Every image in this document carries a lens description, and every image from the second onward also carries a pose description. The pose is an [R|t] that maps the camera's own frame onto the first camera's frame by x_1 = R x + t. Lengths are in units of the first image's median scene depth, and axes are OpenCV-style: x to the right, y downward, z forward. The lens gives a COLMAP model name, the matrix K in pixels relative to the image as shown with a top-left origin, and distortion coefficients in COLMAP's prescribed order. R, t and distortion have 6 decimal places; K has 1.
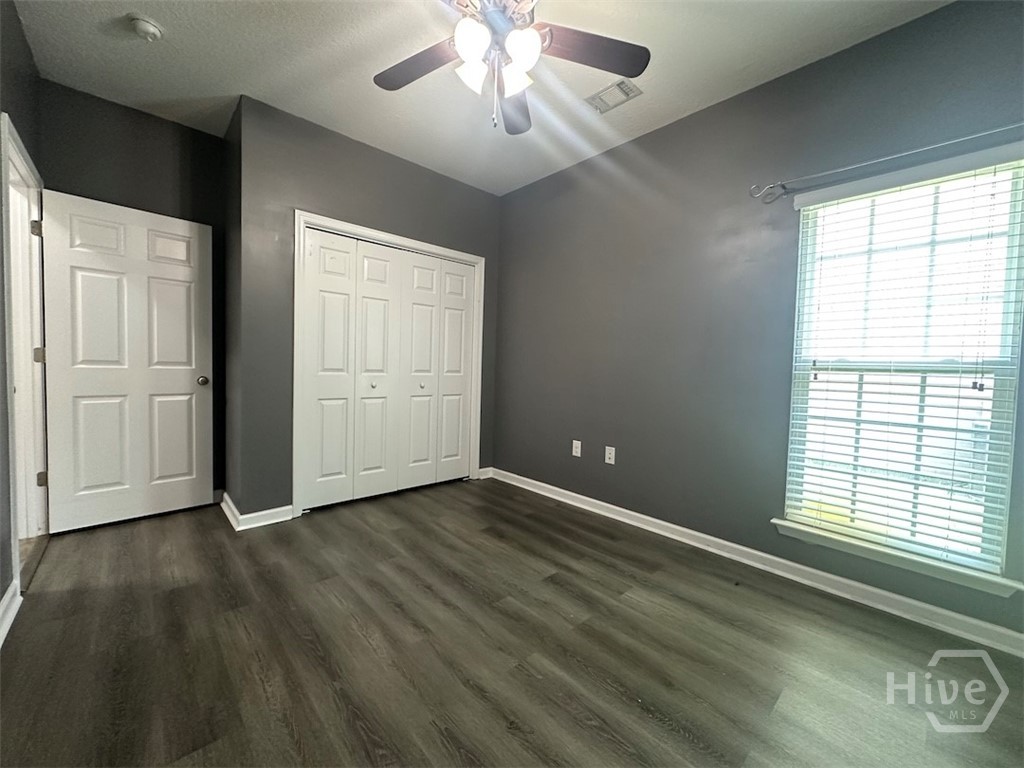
lens RADIAL K [[407.4, 0, 512.0], [0, 407.4, 384.0], [0, 0, 1]] dist [-0.001468, 0.000073]
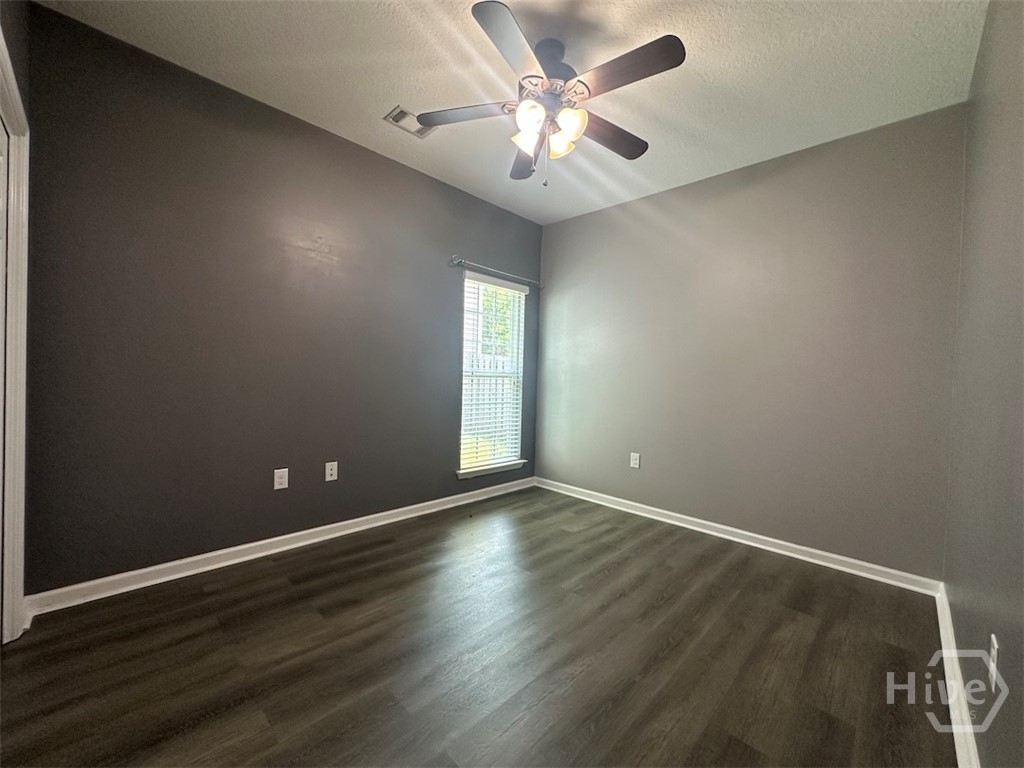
lens RADIAL K [[407.4, 0, 512.0], [0, 407.4, 384.0], [0, 0, 1]] dist [-0.001468, 0.000073]
pose [[-0.052406, -0.050776, 0.997334, -0.943515], [0.009379, 0.998637, 0.051335, -0.089187], [-0.998582, 0.012044, -0.051858, 0.879555]]
